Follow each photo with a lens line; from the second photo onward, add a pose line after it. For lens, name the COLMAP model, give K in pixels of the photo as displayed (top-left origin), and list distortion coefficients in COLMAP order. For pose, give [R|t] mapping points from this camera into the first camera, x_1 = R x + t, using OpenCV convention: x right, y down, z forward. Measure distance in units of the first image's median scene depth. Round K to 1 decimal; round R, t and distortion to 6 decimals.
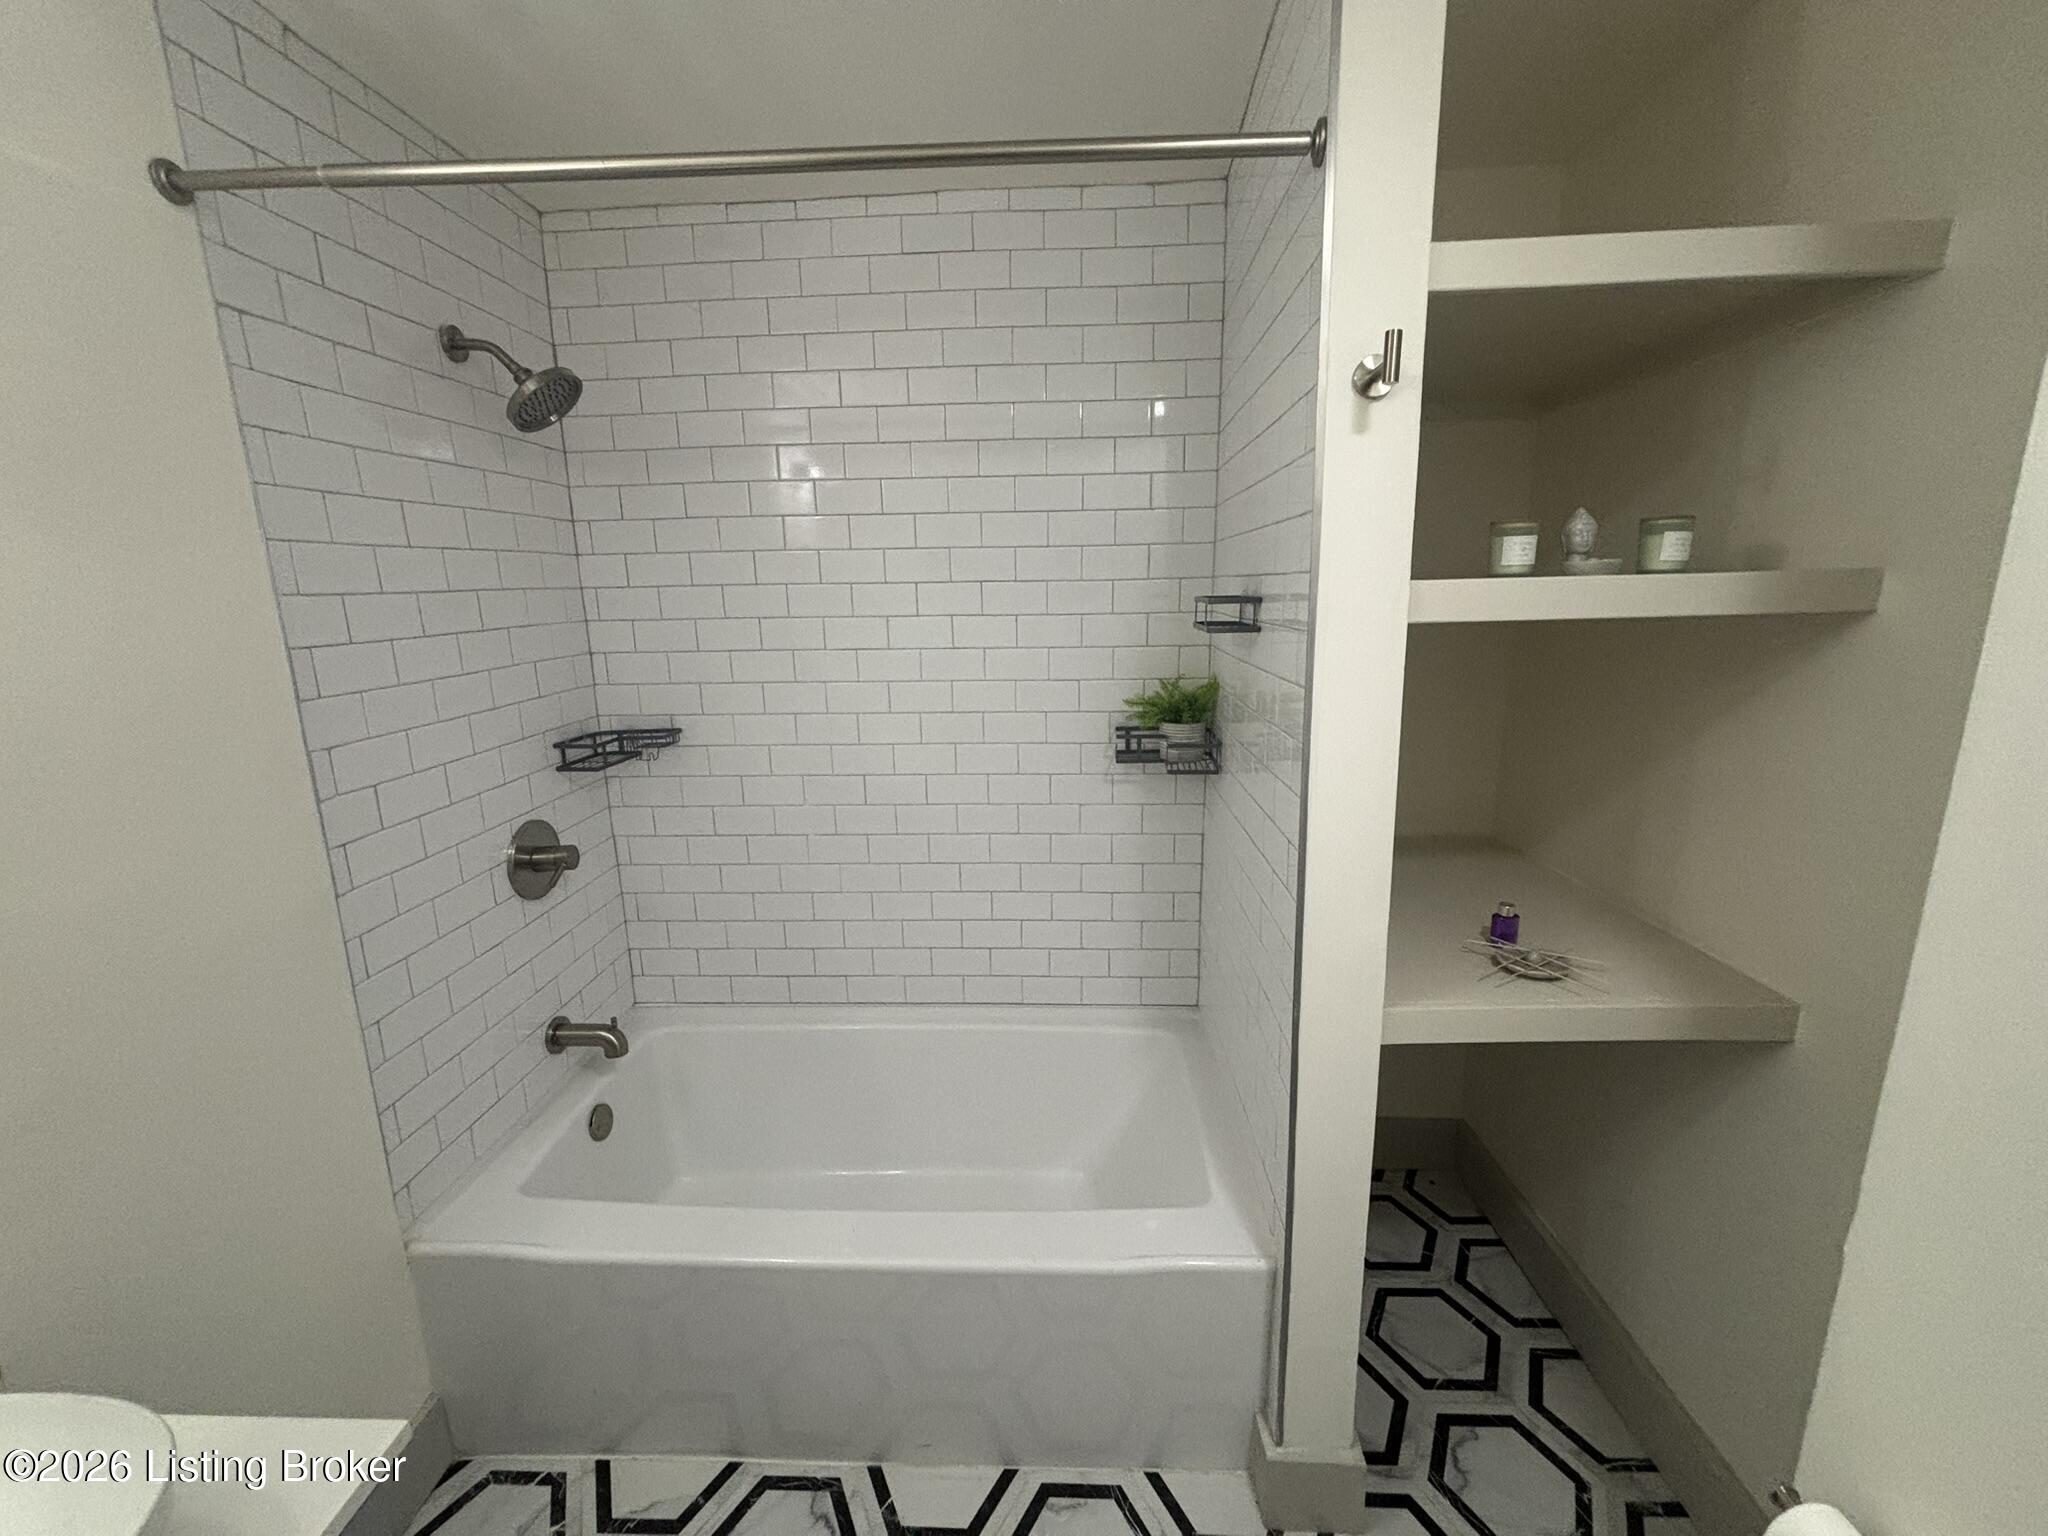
lens RADIAL K [[818.1, 0, 1024.0], [0, 818.1, 768.0], [0, 0, 1]] dist [0.000180, -0.000090]
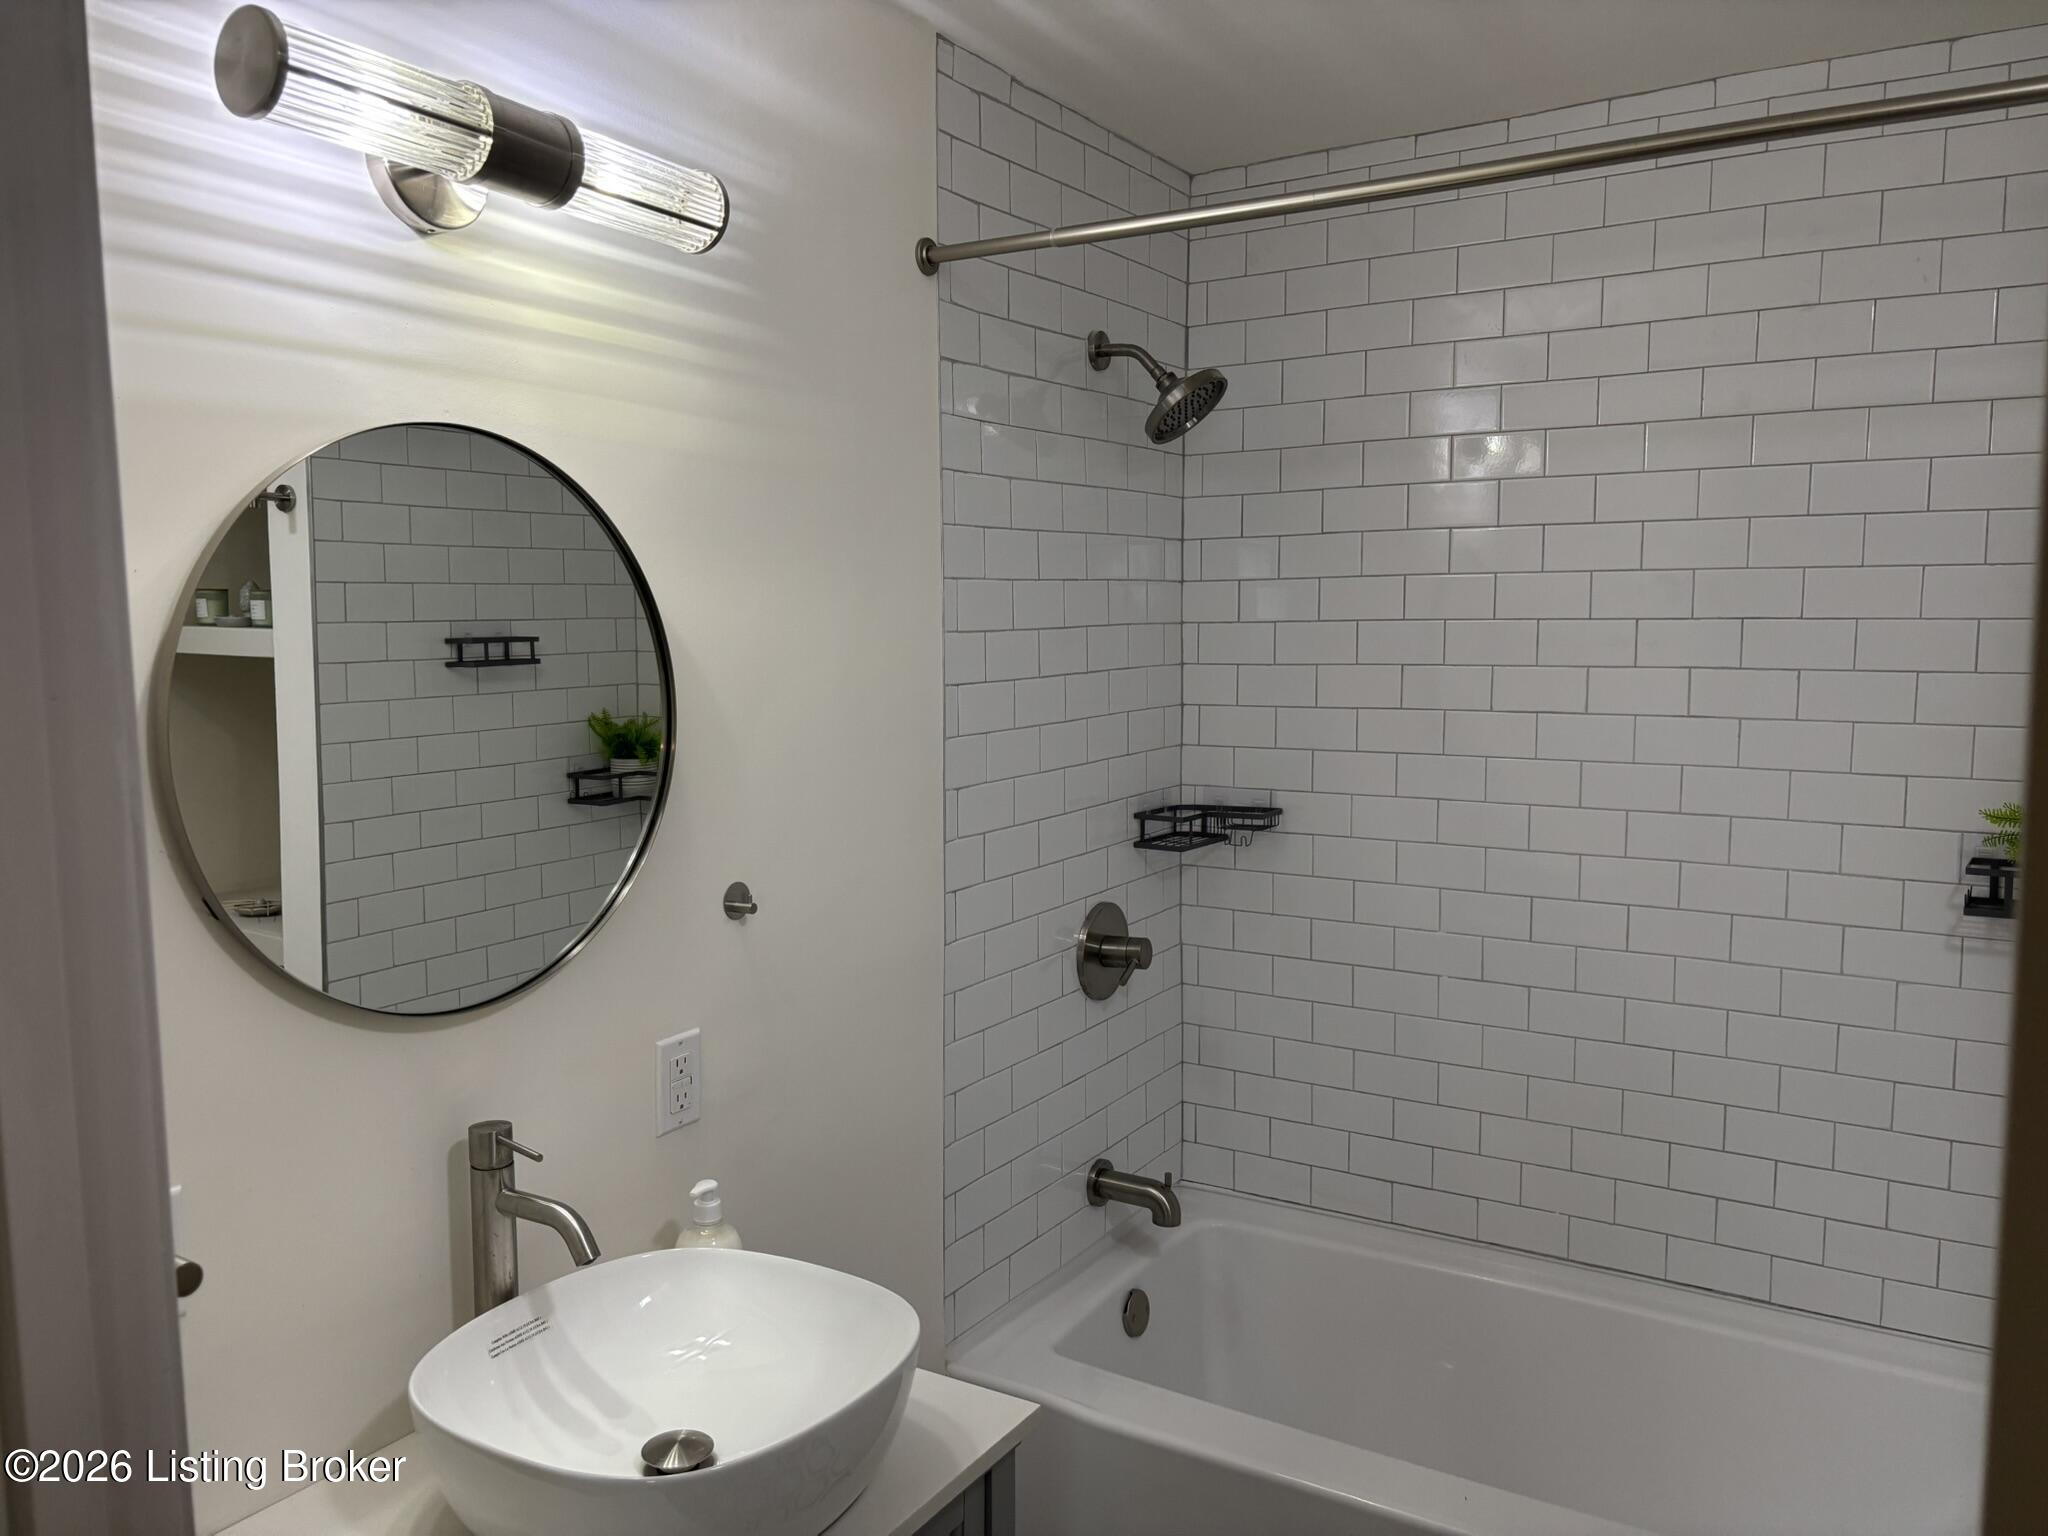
lens RADIAL K [[1591.0, 0, 1024.0], [0, 1591.0, 768.0], [0, 0, 1]] dist [0.061684, -0.057219]
pose [[0.871899, 0.059486, -0.486059, 0.085184], [-0.114740, 0.989779, -0.084689, 0.071710], [0.476053, 0.129611, 0.869813, -0.412970]]
